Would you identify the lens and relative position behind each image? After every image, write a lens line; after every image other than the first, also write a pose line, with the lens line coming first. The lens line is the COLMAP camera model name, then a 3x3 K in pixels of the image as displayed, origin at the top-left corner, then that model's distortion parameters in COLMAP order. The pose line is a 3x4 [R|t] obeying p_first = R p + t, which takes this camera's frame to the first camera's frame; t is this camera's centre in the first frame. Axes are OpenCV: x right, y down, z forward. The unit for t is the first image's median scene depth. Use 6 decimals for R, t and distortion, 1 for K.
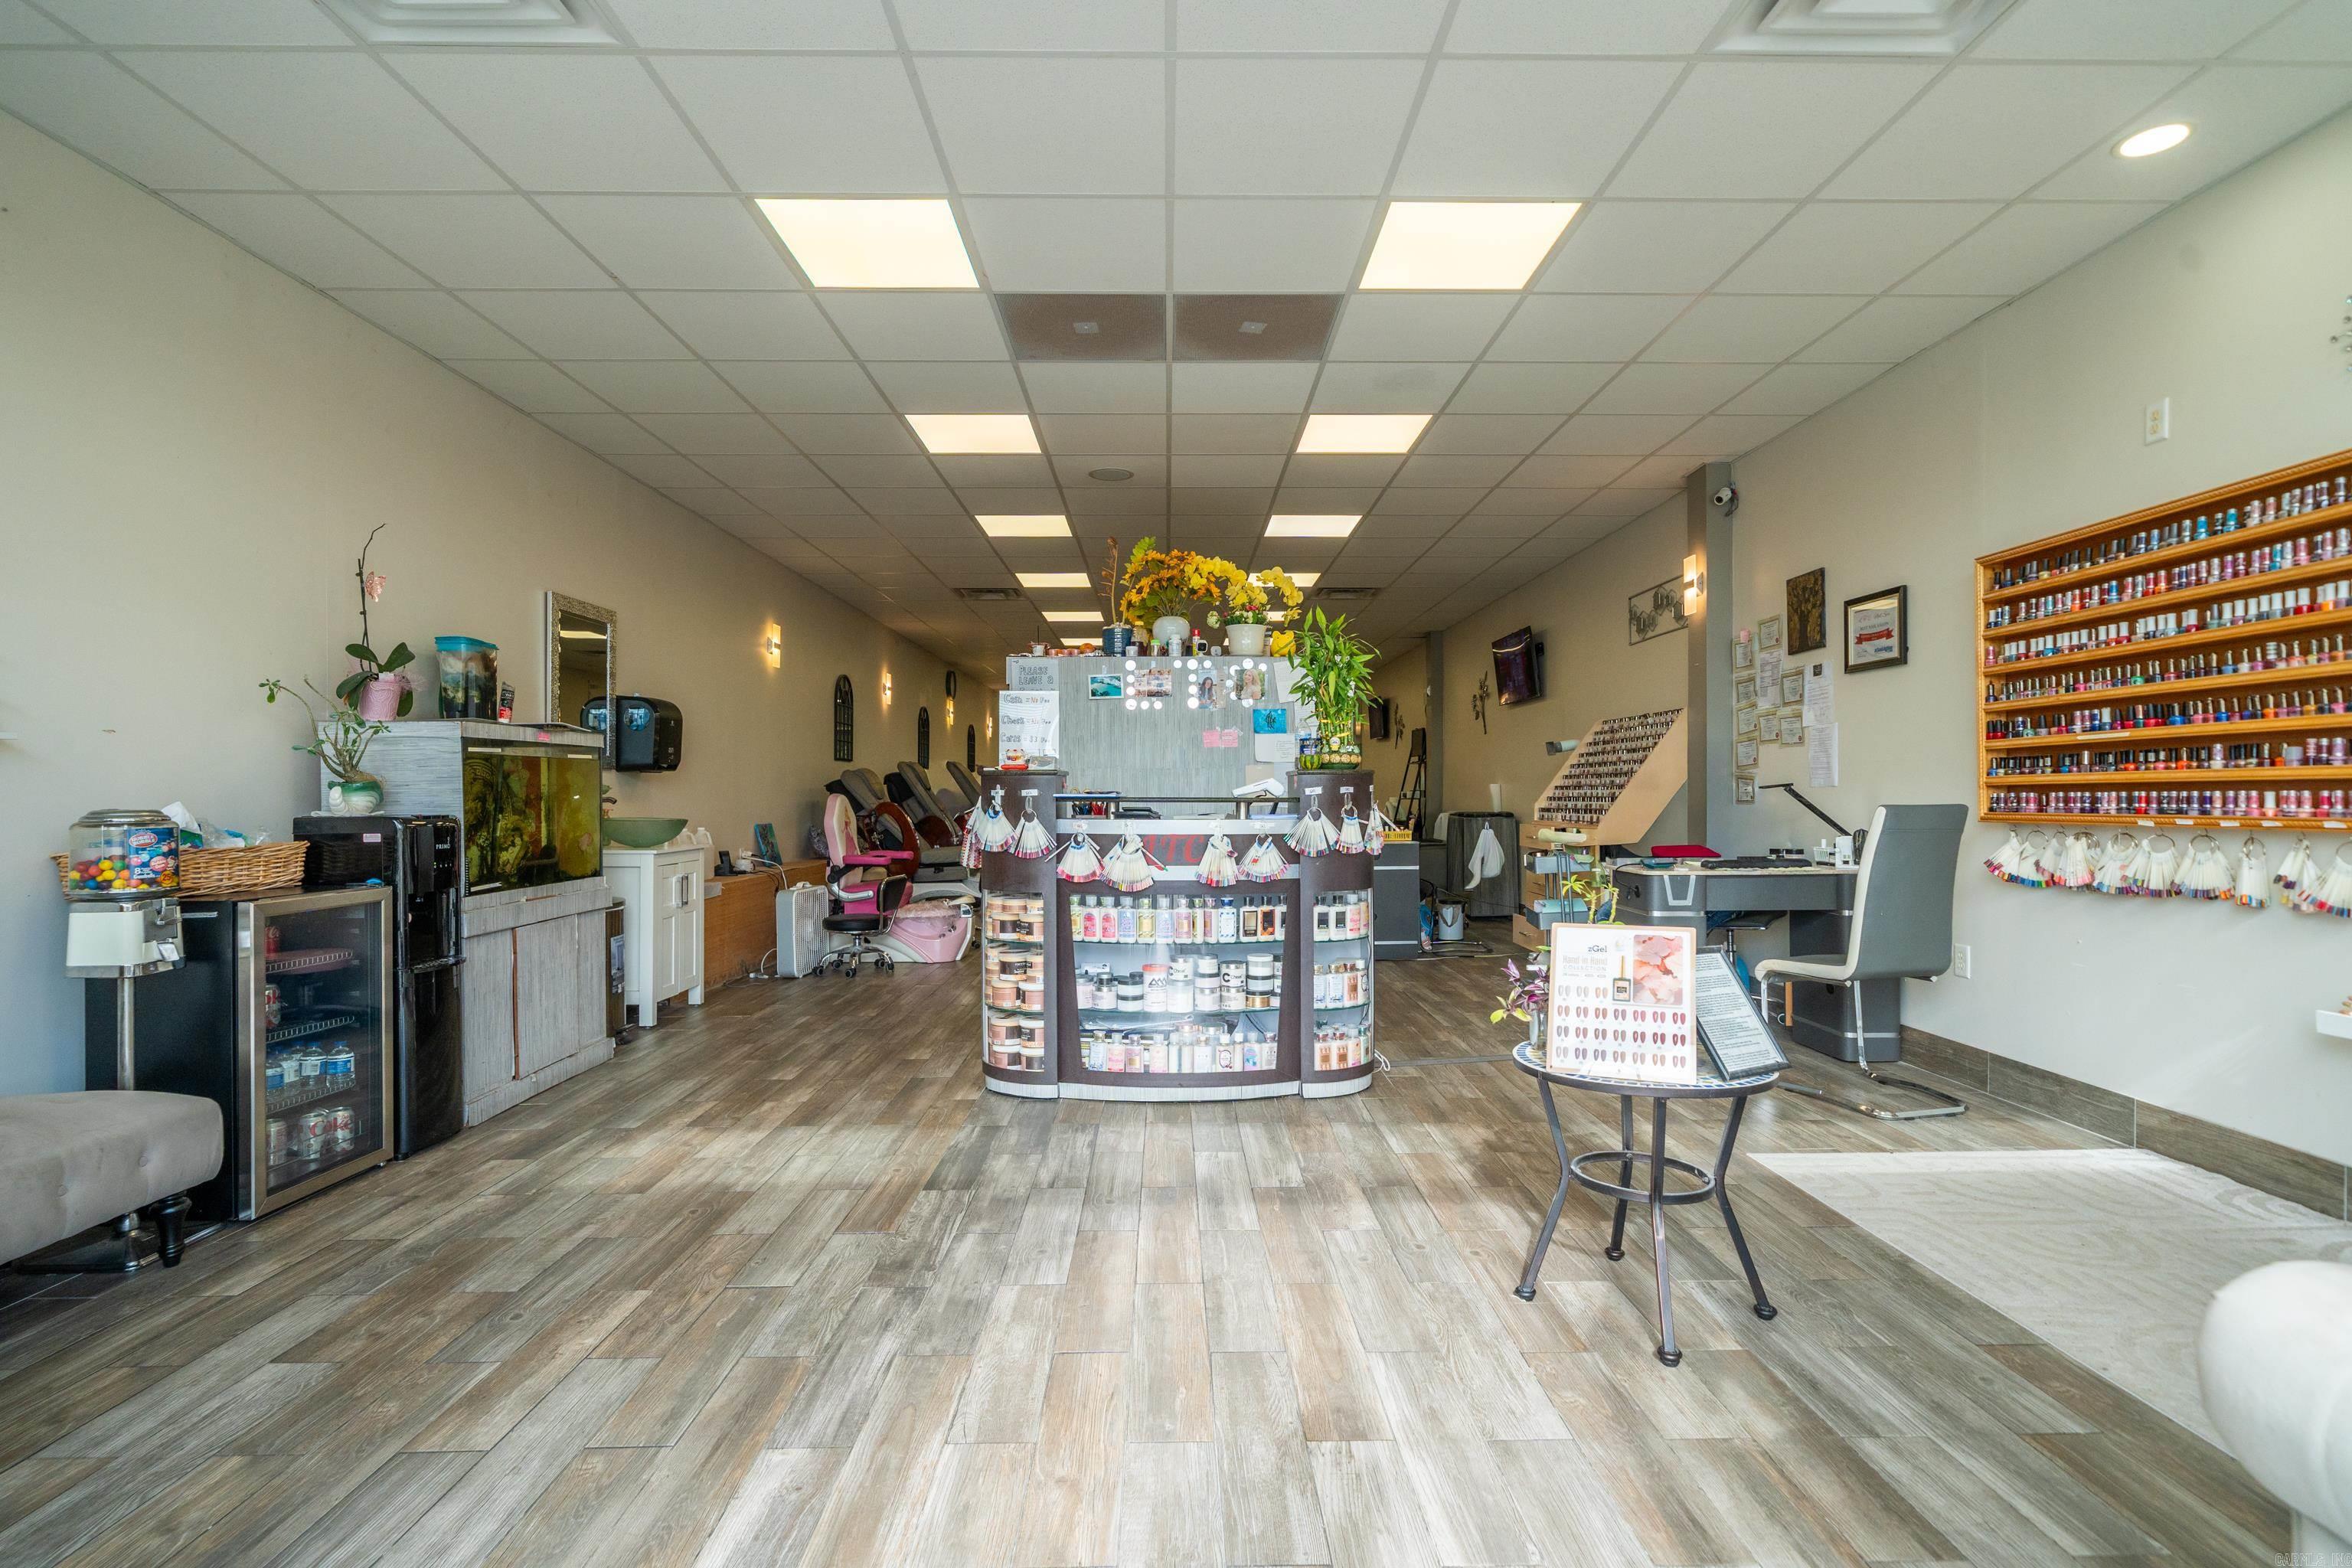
lens RADIAL K [[1067.5, 0, 1171.8], [0, 1067.5, 791.4], [0, 0, 1]] dist [-0.001577, 0.000092]
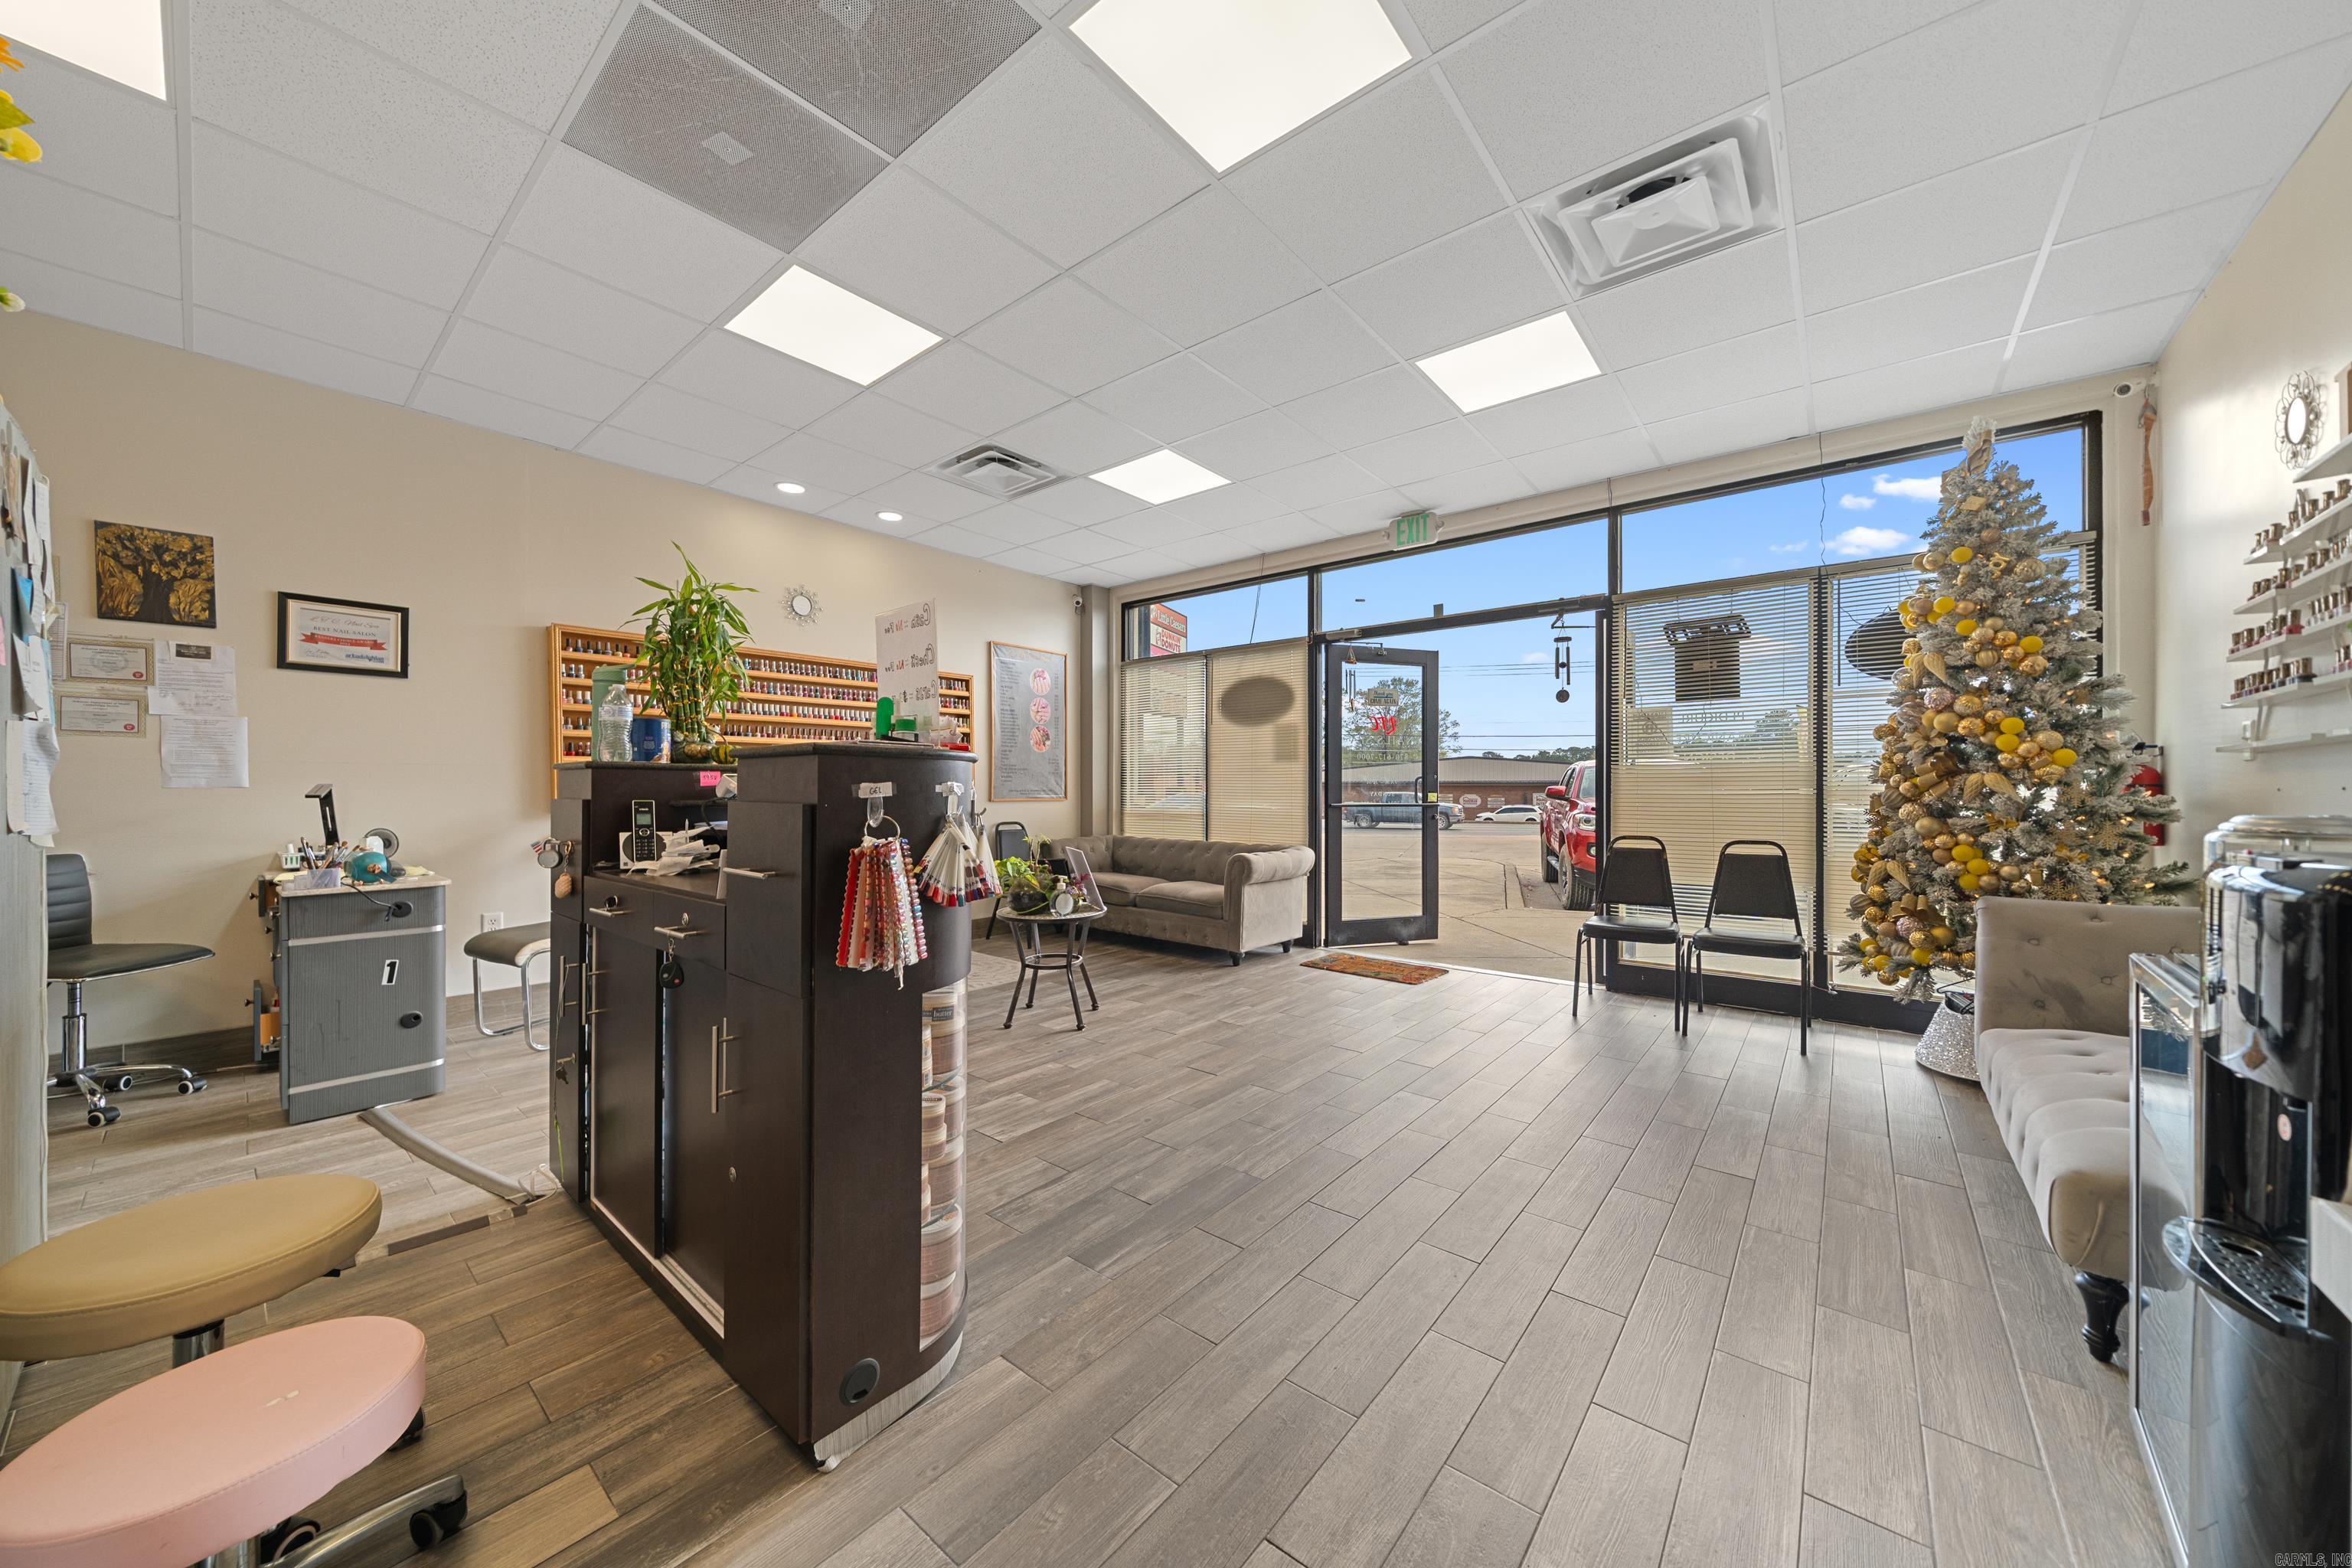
lens RADIAL K [[779.5, 0, 1179.5], [0, 779.5, 784.6], [0, 0, 1]] dist [-0.000637, -0.000074]
pose [[-0.747240, 0.009490, 0.664486, -0.579866], [0.007386, 0.999955, -0.005976, 0.001985], [-0.664513, 0.000442, -0.747277, 1.389422]]
